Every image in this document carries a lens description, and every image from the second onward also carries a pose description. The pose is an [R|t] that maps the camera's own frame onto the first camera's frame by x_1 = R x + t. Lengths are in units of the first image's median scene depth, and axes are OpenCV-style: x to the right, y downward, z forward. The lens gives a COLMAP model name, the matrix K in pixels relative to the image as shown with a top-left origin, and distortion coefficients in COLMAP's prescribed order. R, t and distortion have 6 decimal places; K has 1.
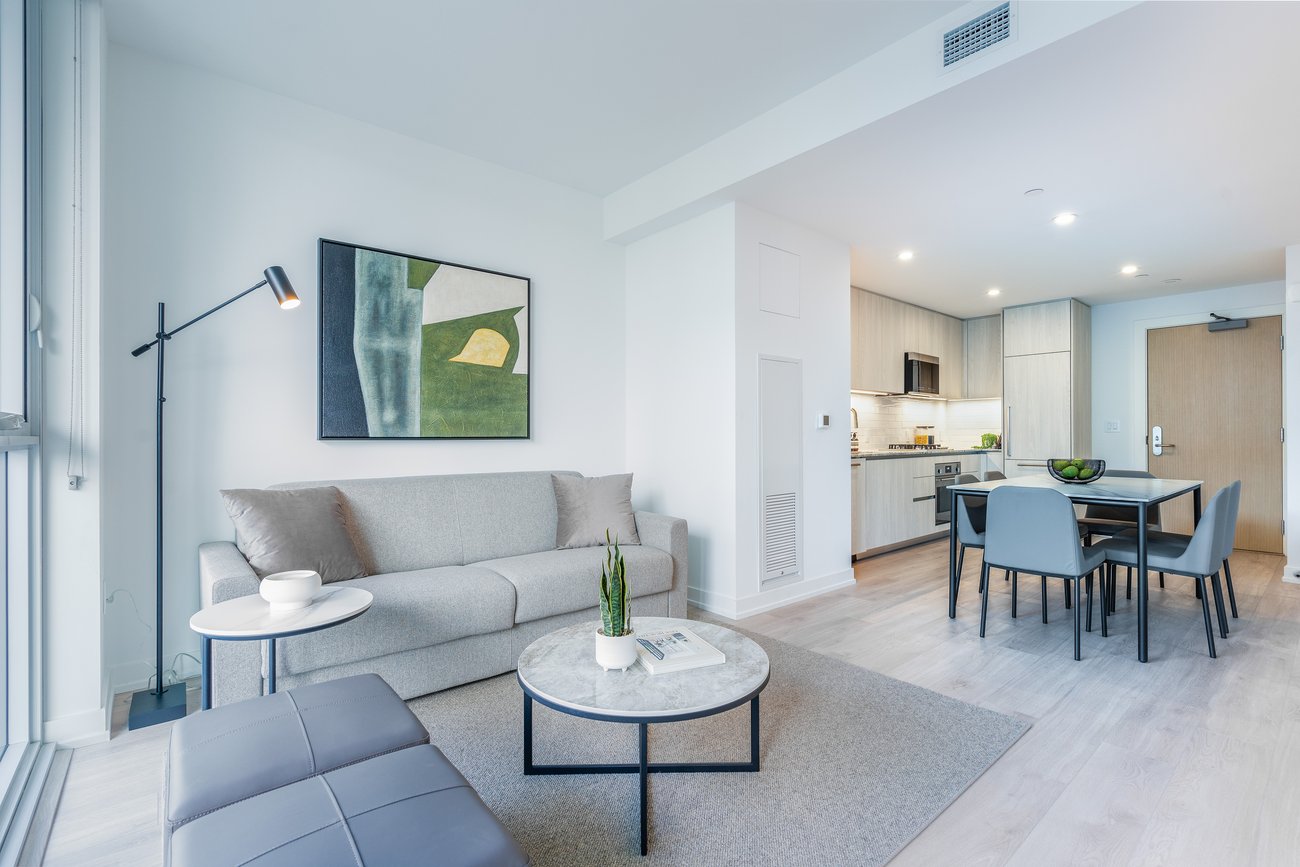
lens RADIAL K [[589.6, 0, 652.0], [0, 589.6, 434.1], [0, 0, 1]] dist [-0.004887, 0.001176]
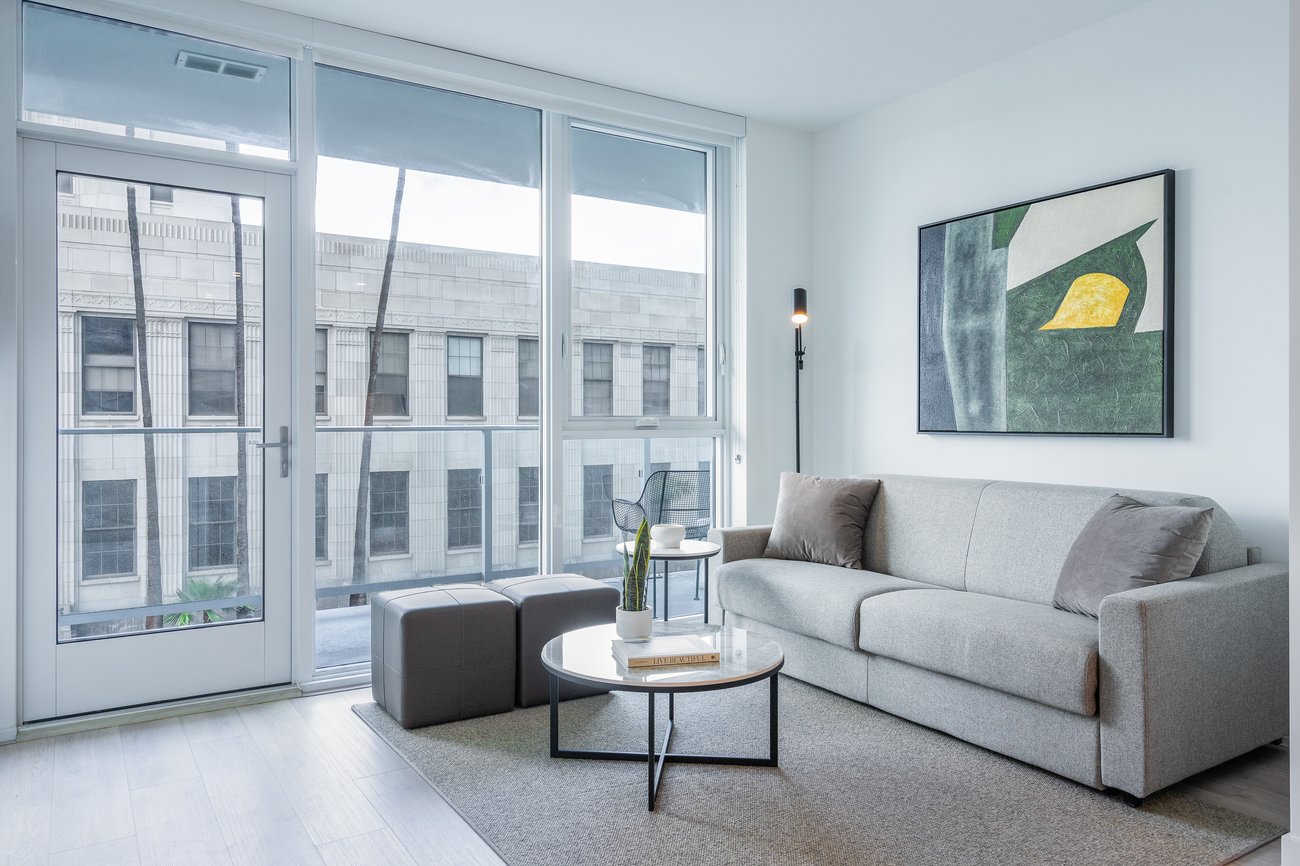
lens RADIAL K [[893.8, 0, 650.4], [0, 893.8, 429.1], [0, 0, 1]] dist [-0.004854, -0.001539]
pose [[-0.126640, 0.007008, -0.991924, 0.868539], [-0.000523, 0.999974, 0.007132, -0.007245], [0.991949, 0.001422, -0.126634, 0.674575]]
